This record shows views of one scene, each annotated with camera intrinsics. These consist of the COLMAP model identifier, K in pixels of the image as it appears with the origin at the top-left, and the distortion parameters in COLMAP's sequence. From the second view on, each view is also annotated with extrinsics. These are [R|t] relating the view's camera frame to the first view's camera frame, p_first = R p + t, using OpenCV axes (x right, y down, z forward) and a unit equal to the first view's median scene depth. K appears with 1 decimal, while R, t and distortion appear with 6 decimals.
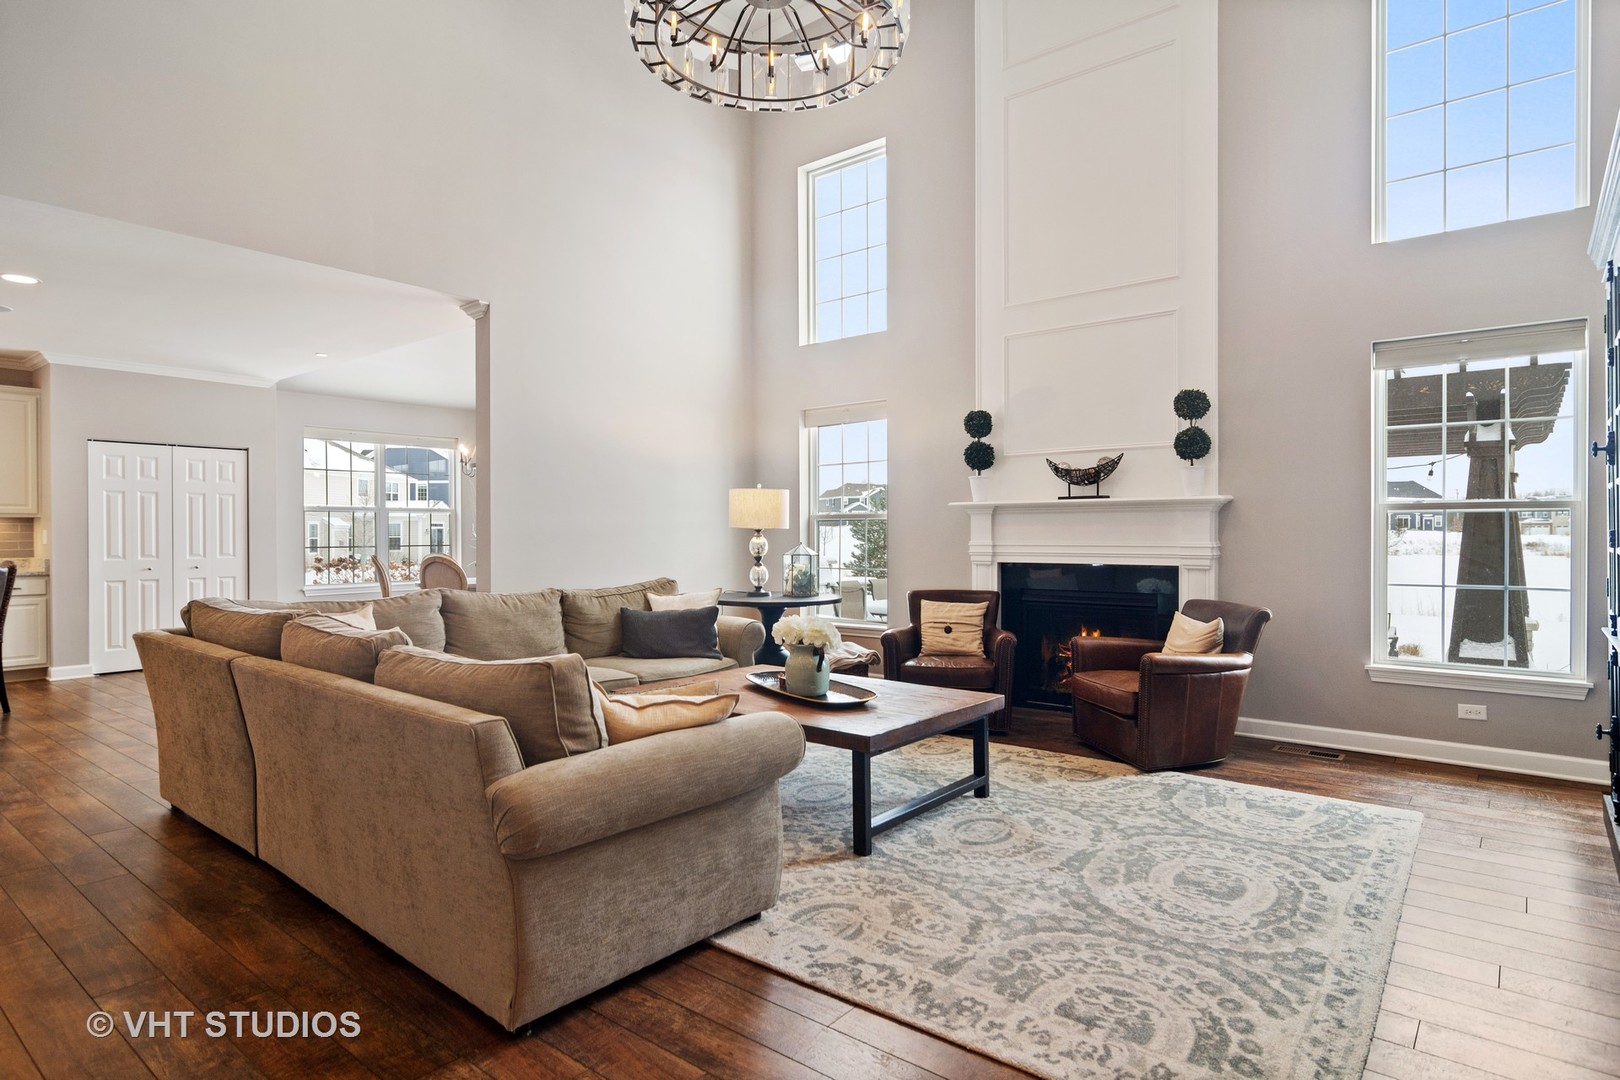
lens RADIAL K [[890.9, 0, 818.8], [0, 890.9, 546.4], [0, 0, 1]] dist [0.004531, -0.000558]
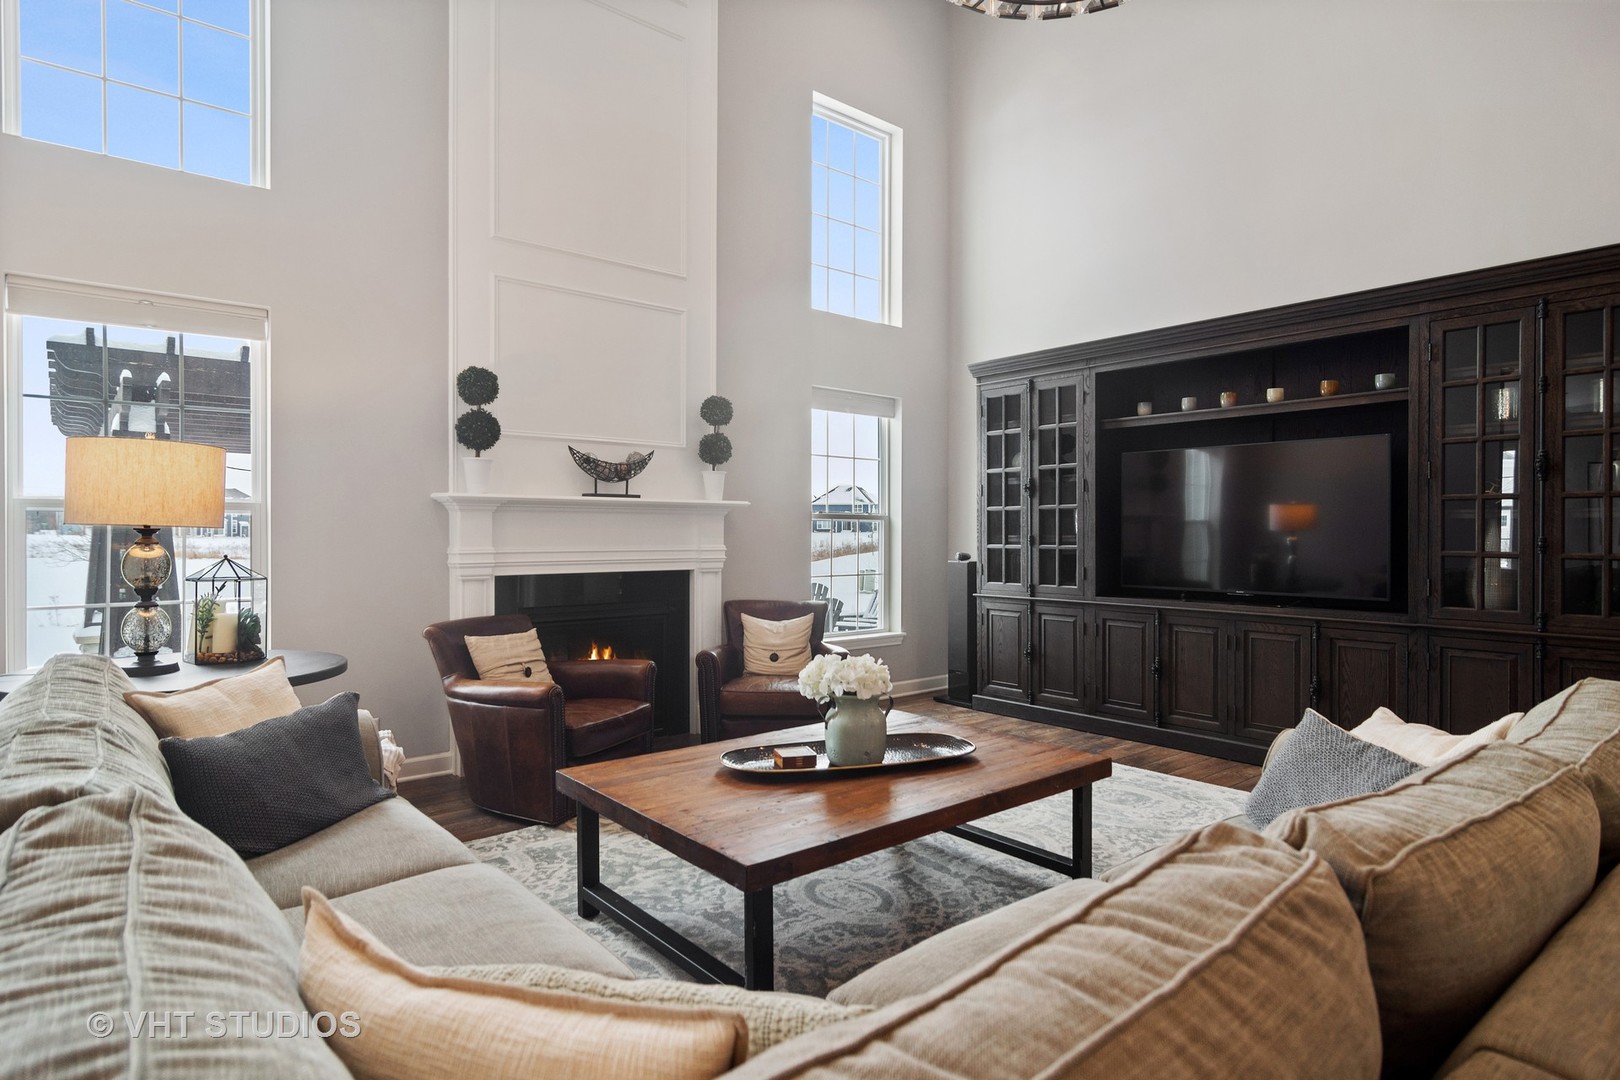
lens RADIAL K [[890.9, 0, 814.7], [0, 890.9, 538.9], [0, 0, 1]] dist [0.004531, -0.000558]
pose [[0.203114, -0.006956, 0.979130, -0.514814], [0.007001, 0.999960, 0.005652, -0.015961], [-0.979130, 0.005707, 0.203154, 0.625932]]
